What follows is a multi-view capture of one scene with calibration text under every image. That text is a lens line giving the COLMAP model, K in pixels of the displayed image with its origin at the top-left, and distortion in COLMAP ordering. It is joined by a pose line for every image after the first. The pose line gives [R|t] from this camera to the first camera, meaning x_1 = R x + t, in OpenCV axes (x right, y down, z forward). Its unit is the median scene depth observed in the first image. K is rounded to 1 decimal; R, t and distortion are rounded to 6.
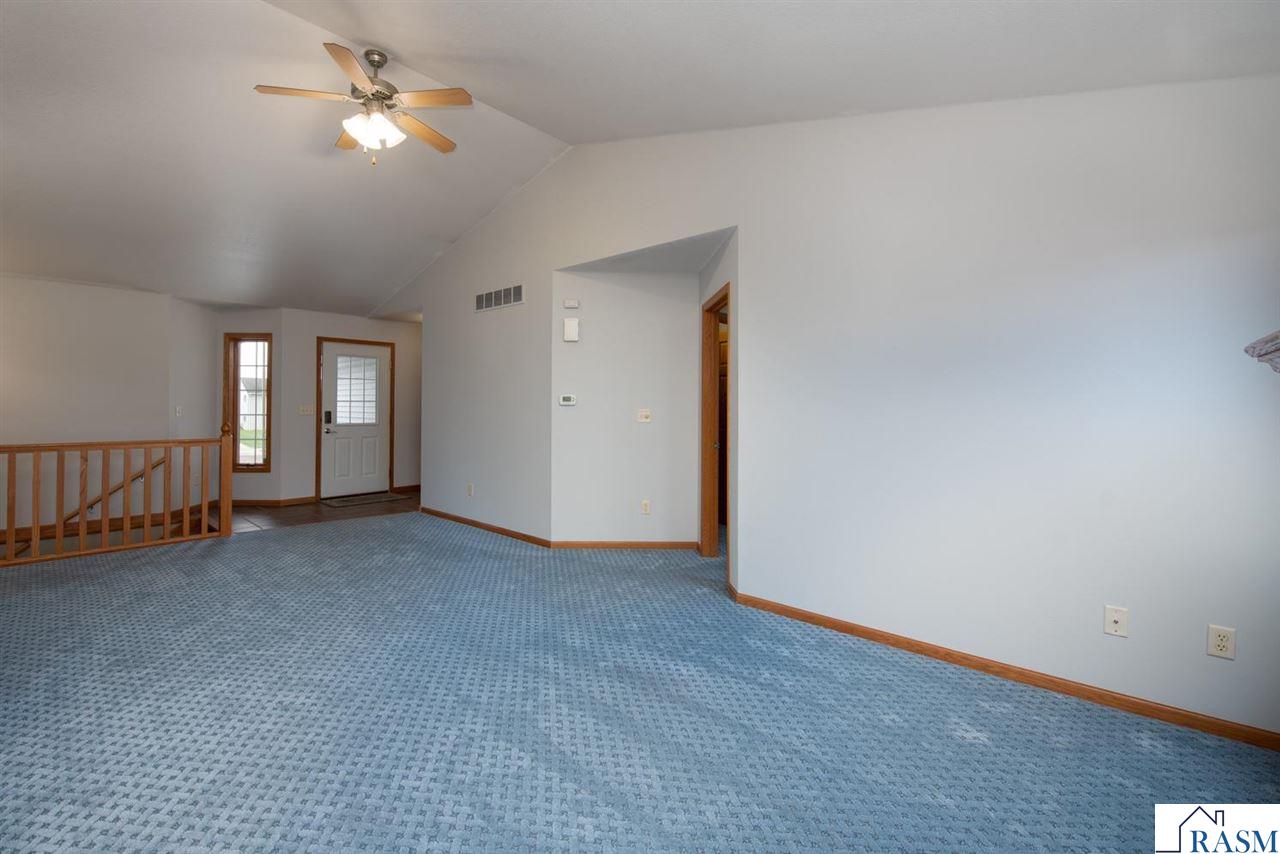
lens RADIAL K [[533.2, 0, 639.6], [0, 533.2, 399.1], [0, 0, 1]] dist [-0.000004, 0.000029]
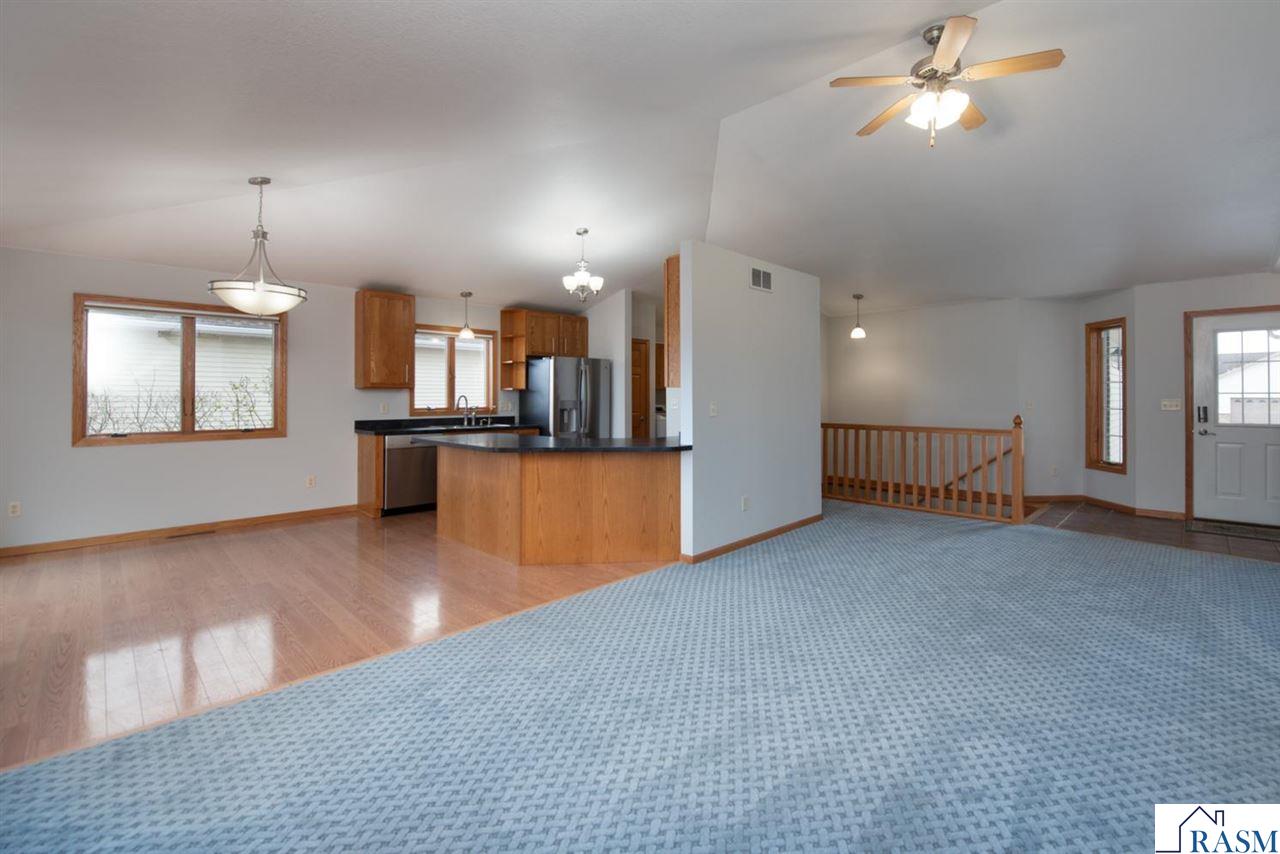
lens RADIAL K [[530.6, 0, 643.1], [0, 530.6, 391.3], [0, 0, 1]] dist [-0.000596, 0.000121]
pose [[-0.017045, -0.016441, -0.999720, 0.199425], [0.010507, 0.999807, -0.016621, 0.005094], [0.999800, -0.010788, -0.016869, 0.214919]]
